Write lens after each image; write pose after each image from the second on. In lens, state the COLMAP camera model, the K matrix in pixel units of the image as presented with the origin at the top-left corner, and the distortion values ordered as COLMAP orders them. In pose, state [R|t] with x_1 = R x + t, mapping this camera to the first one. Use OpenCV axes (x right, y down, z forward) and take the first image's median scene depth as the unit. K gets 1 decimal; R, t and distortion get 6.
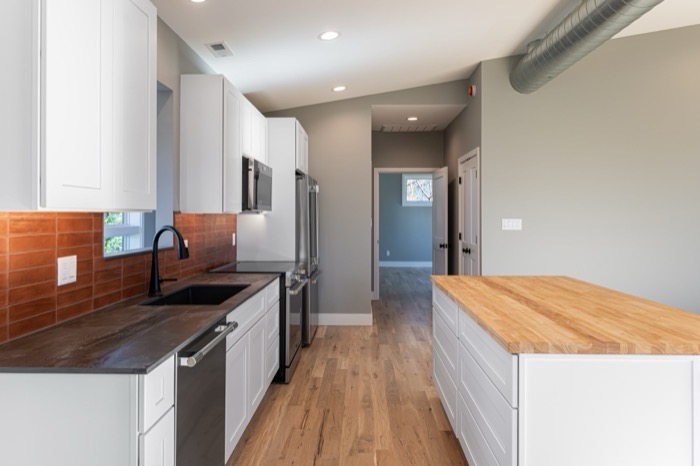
lens RADIAL K [[458.0, 0, 351.5], [0, 458.0, 214.0], [0, 0, 1]] dist [0.000223, 0.000816]
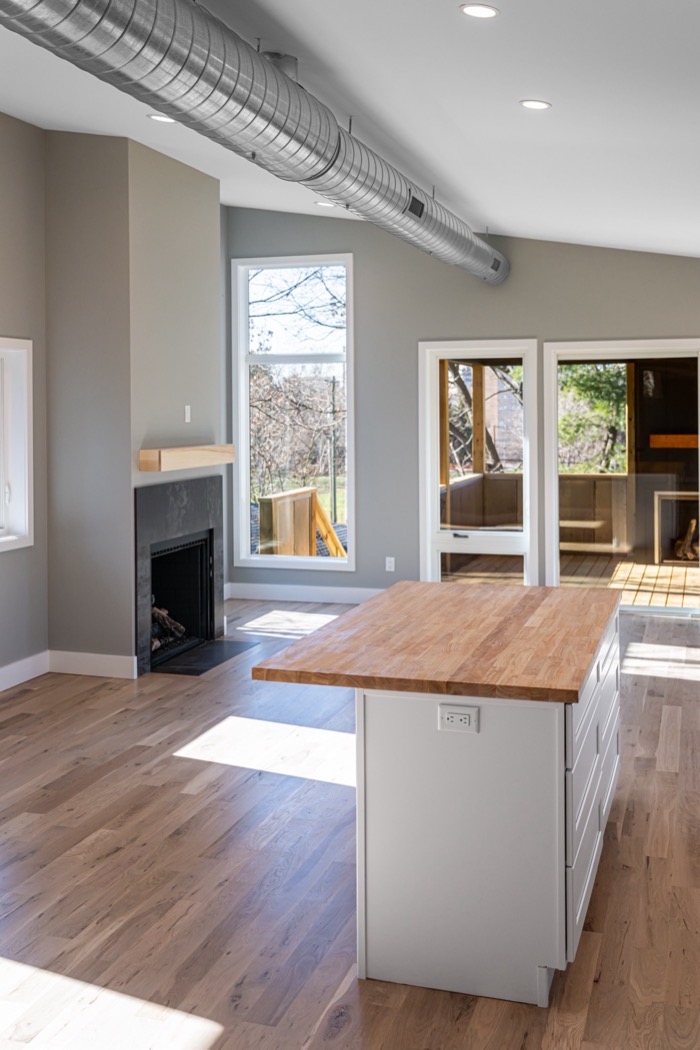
lens RADIAL K [[1135.4, 0, 335.2], [0, 1135.4, 409.1], [0, 0, 1]] dist [0.000252, -0.004896]
pose [[-0.957576, 0.007500, 0.288082, 0.082995], [0.006937, 0.999972, -0.002974, -0.086104], [-0.288096, -0.000849, -0.957601, 1.774525]]
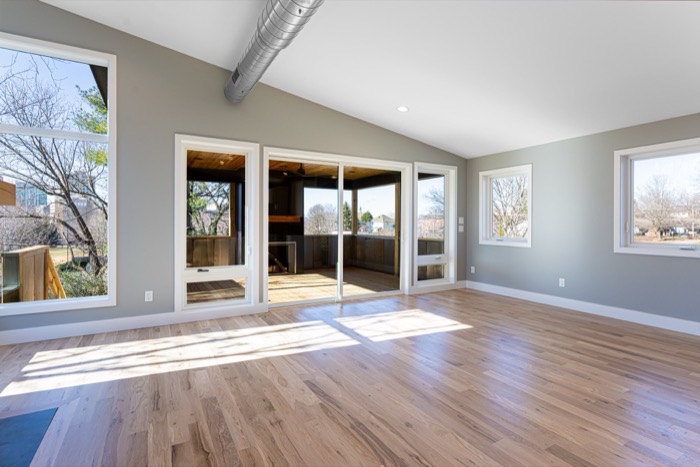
lens RADIAL K [[351.2, 0, 351.9], [0, 351.2, 224.9], [0, 0, 1]] dist [-0.000868, -0.000409]
pose [[-0.856193, -0.001810, -0.516654, 0.738245], [-0.001994, 0.999998, -0.000199, 0.042893], [0.516653, 0.000860, -0.856194, 0.489244]]
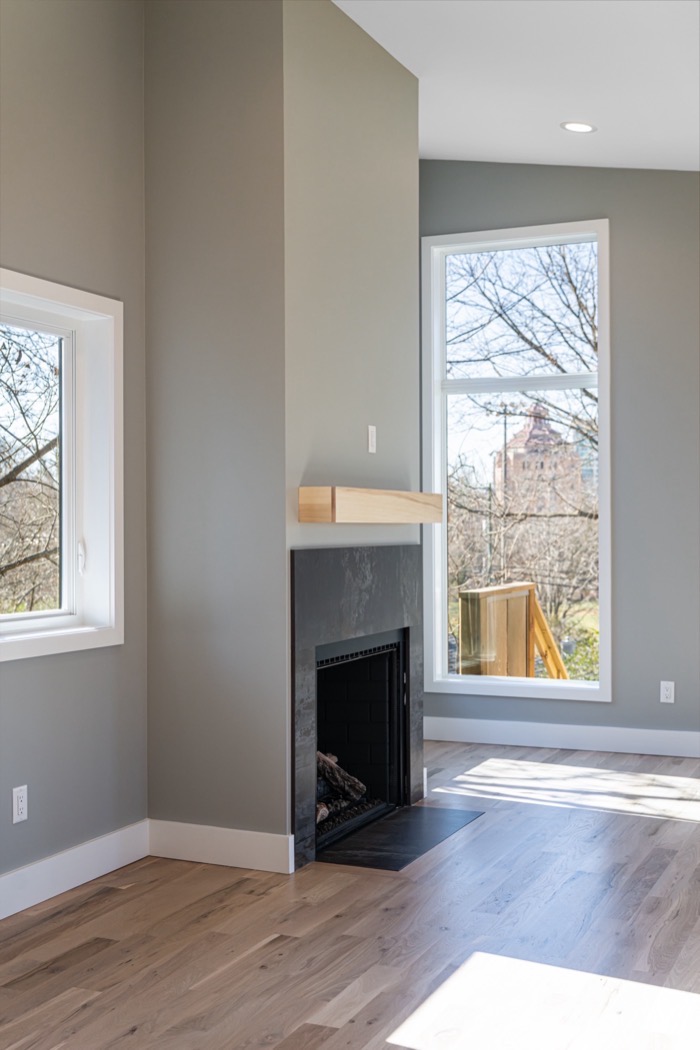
lens RADIAL K [[1268.0, 0, 350.0], [0, 1268.0, 525.0], [0, 0, 1]] dist [-0.005619, -0.014767]
pose [[-0.922587, 0.004443, 0.385762, 0.420217], [0.002411, 0.999981, -0.005750, 0.022561], [-0.385780, -0.004375, -0.922580, 1.177399]]
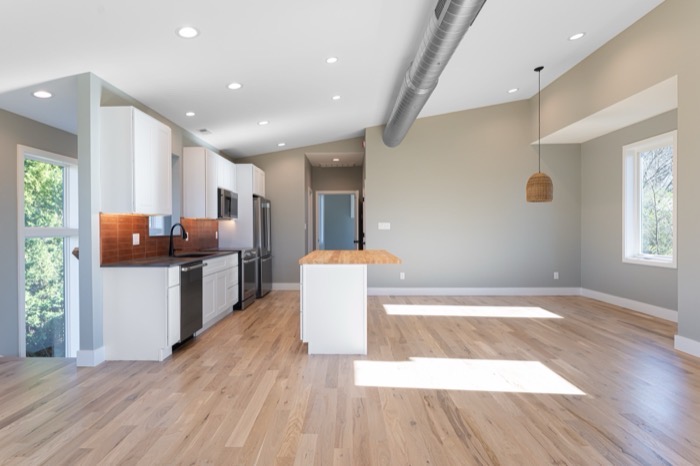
lens RADIAL K [[399.9, 0, 335.2], [0, 399.9, 232.0], [0, 0, 1]] dist [-0.000829, -0.000175]
pose [[0.999900, -0.006679, -0.012503, 0.252859], [0.006821, 0.999913, 0.011290, 0.035760], [0.012426, -0.011374, 0.999858, -0.603577]]
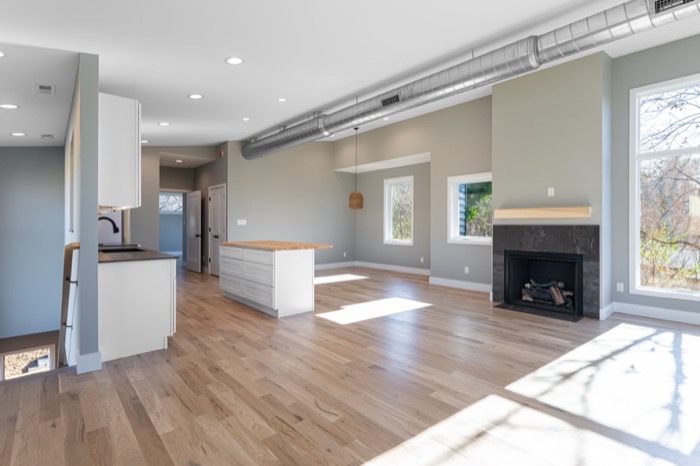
lens RADIAL K [[338.4, 0, 349.5], [0, 338.4, 225.0], [0, 0, 1]] dist [-0.001848, -0.000022]
pose [[0.730872, -0.000675, 0.682515, -0.446946], [-0.003531, 0.999982, 0.004770, 0.034930], [-0.682506, -0.005896, 0.730856, -0.593837]]
